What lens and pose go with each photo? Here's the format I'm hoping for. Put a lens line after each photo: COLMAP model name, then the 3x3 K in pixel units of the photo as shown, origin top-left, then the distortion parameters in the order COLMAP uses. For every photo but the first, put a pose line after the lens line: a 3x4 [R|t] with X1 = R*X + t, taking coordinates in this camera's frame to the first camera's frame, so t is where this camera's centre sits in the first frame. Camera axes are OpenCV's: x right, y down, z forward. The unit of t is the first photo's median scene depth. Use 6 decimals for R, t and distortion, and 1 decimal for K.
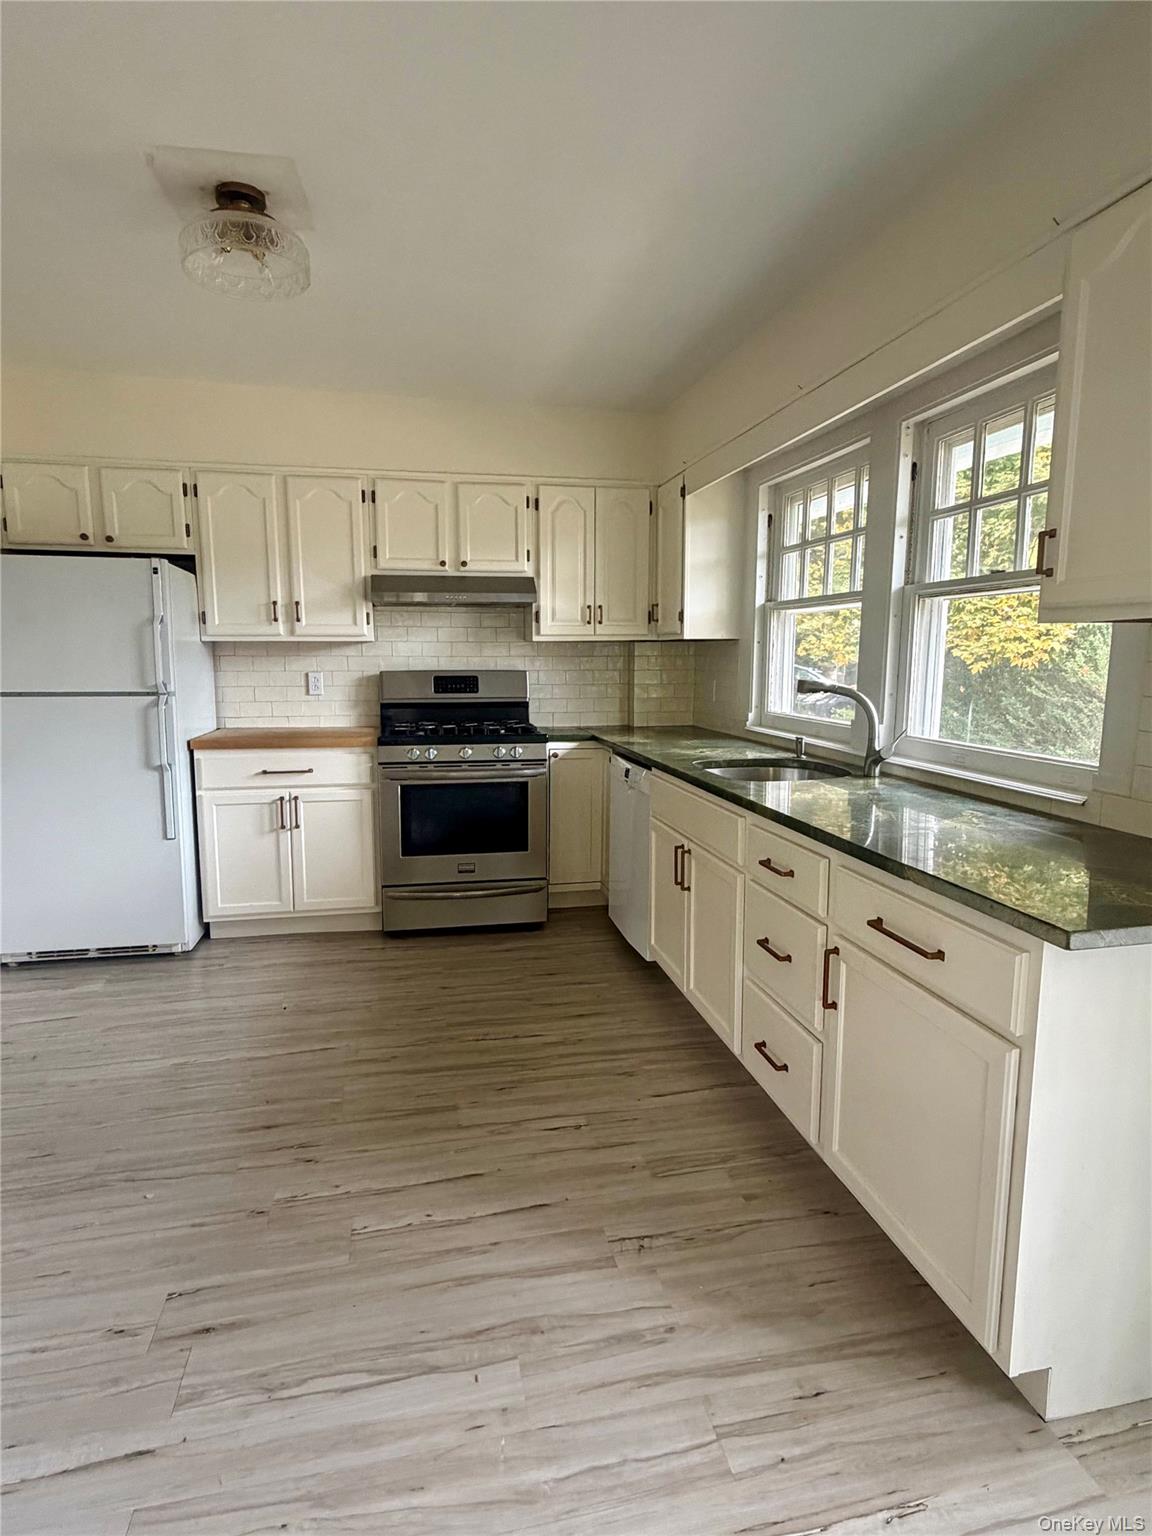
lens RADIAL K [[826.0, 0, 572.1], [0, 826.0, 767.7], [0, 0, 1]] dist [-0.001478, -0.000893]
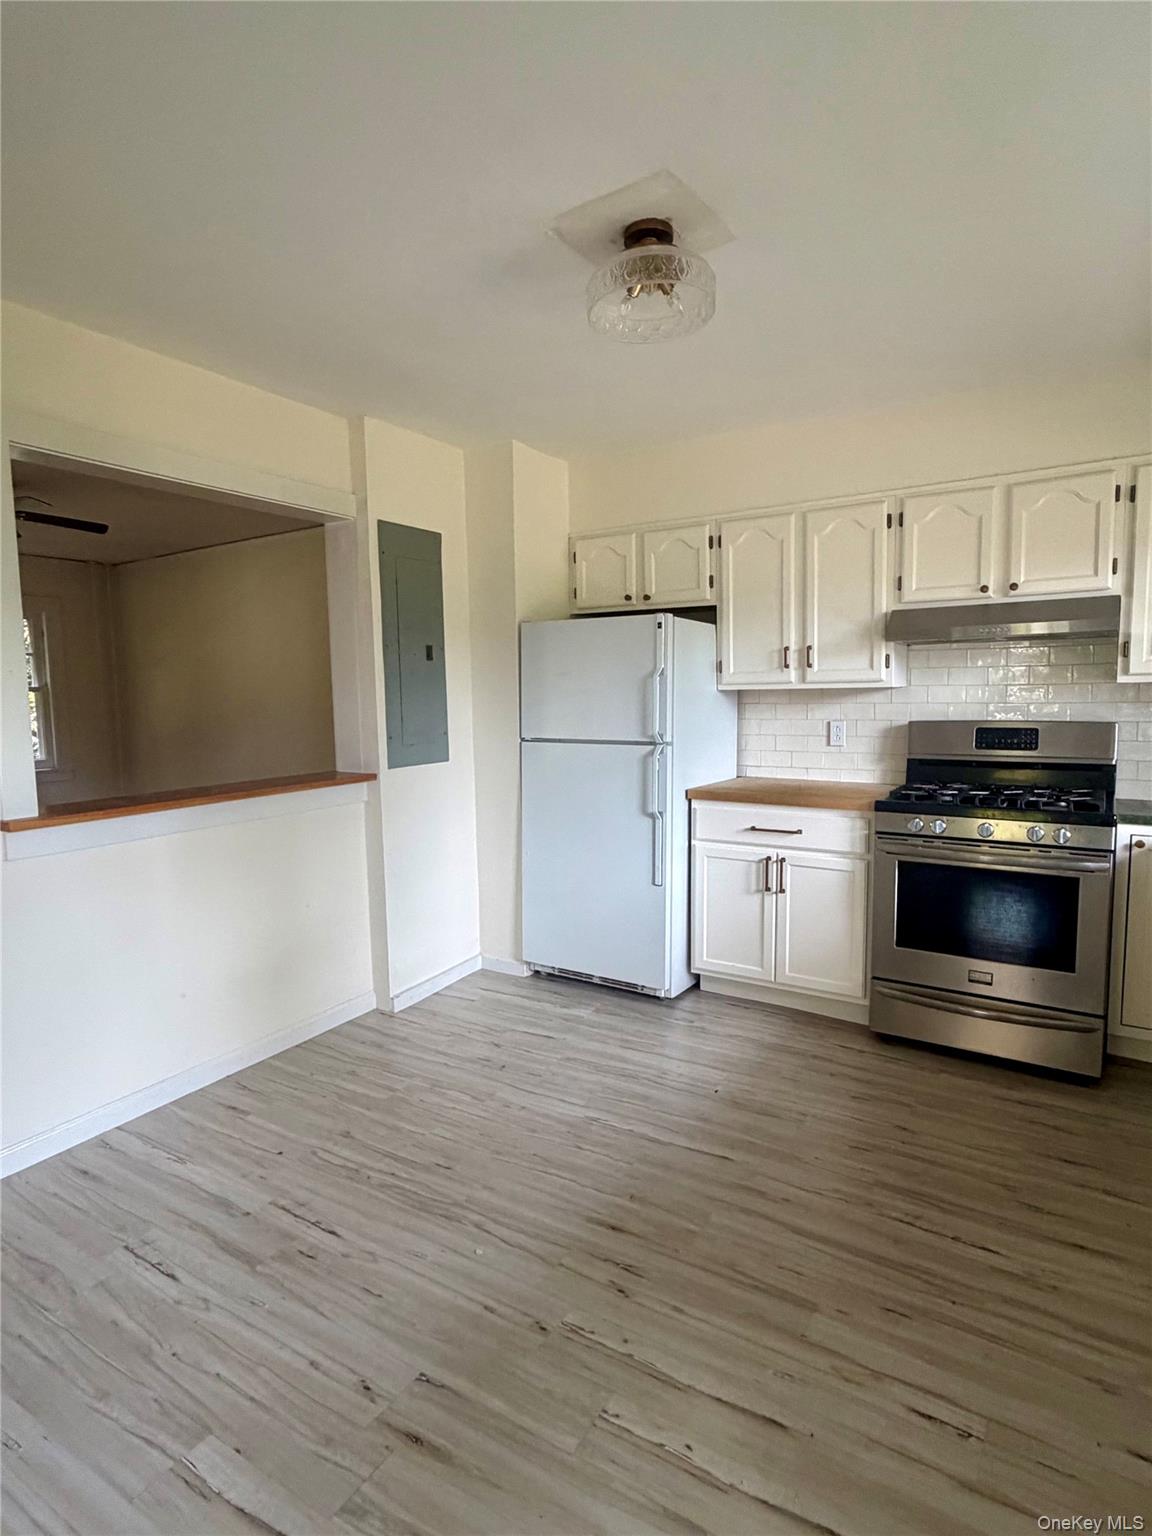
lens RADIAL K [[826.0, 0, 576.4], [0, 826.0, 766.3], [0, 0, 1]] dist [-0.001478, -0.000893]
pose [[0.717751, 0.050502, -0.694466, 0.132685], [-0.080657, 0.996683, -0.010881, -0.038387], [0.691613, 0.063823, 0.719443, 0.175674]]
